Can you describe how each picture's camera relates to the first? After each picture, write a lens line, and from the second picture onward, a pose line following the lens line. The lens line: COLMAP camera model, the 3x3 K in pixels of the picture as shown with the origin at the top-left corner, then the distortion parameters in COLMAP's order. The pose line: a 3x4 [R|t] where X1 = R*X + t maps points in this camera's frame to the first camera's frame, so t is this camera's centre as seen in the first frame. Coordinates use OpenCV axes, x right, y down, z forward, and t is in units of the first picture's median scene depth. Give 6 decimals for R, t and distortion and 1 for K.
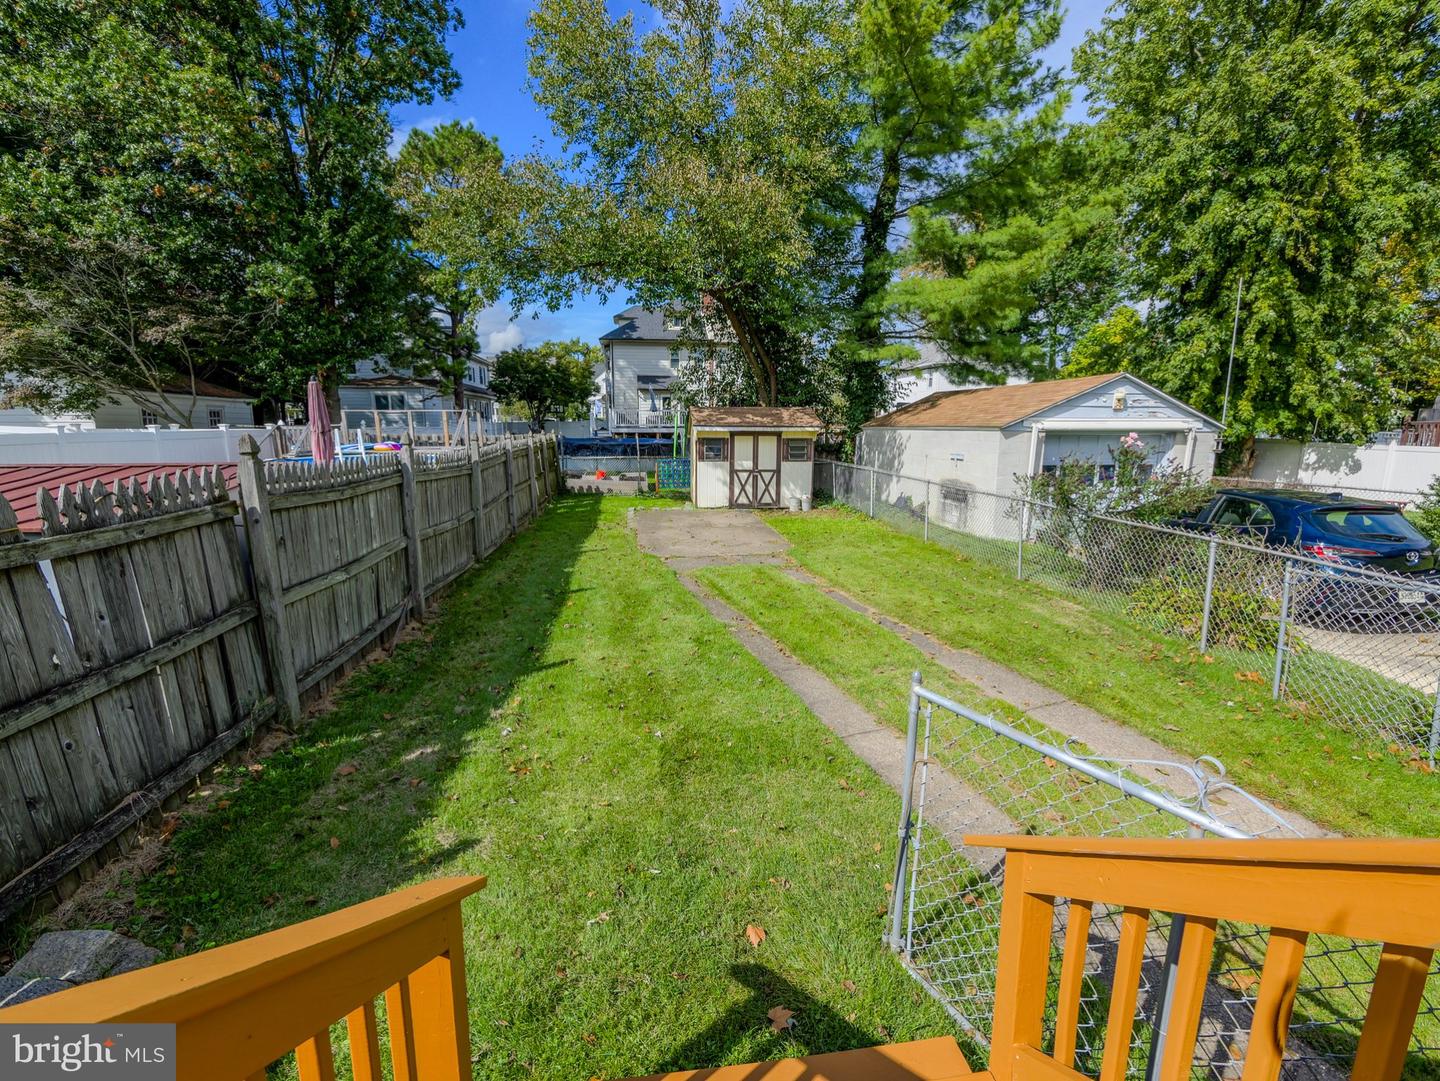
lens RADIAL K [[600.2, 0, 719.2], [0, 600.2, 541.2], [0, 0, 1]] dist [-0.008592, 0.000268]
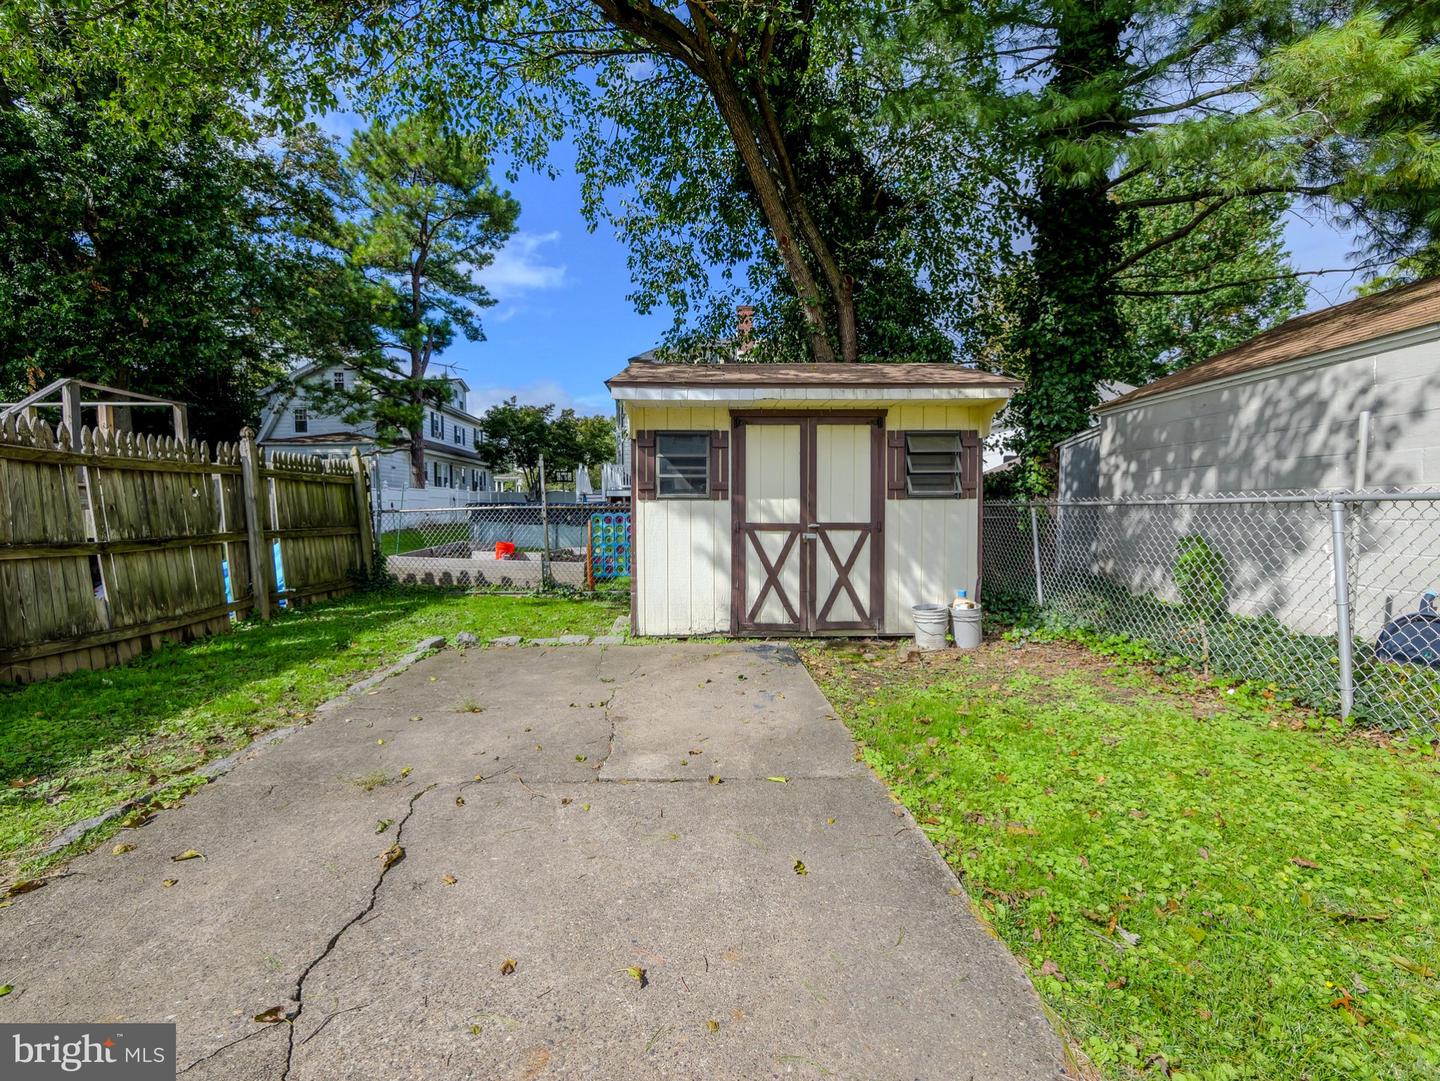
lens RADIAL K [[600.2, 0, 723.8], [0, 600.2, 539.6], [0, 0, 1]] dist [-0.008592, 0.000268]
pose [[0.996584, -0.005452, -0.082404, 0.040116], [-0.006396, 0.989725, -0.142840, -0.061345], [0.082336, 0.142879, 0.986309, 0.660875]]
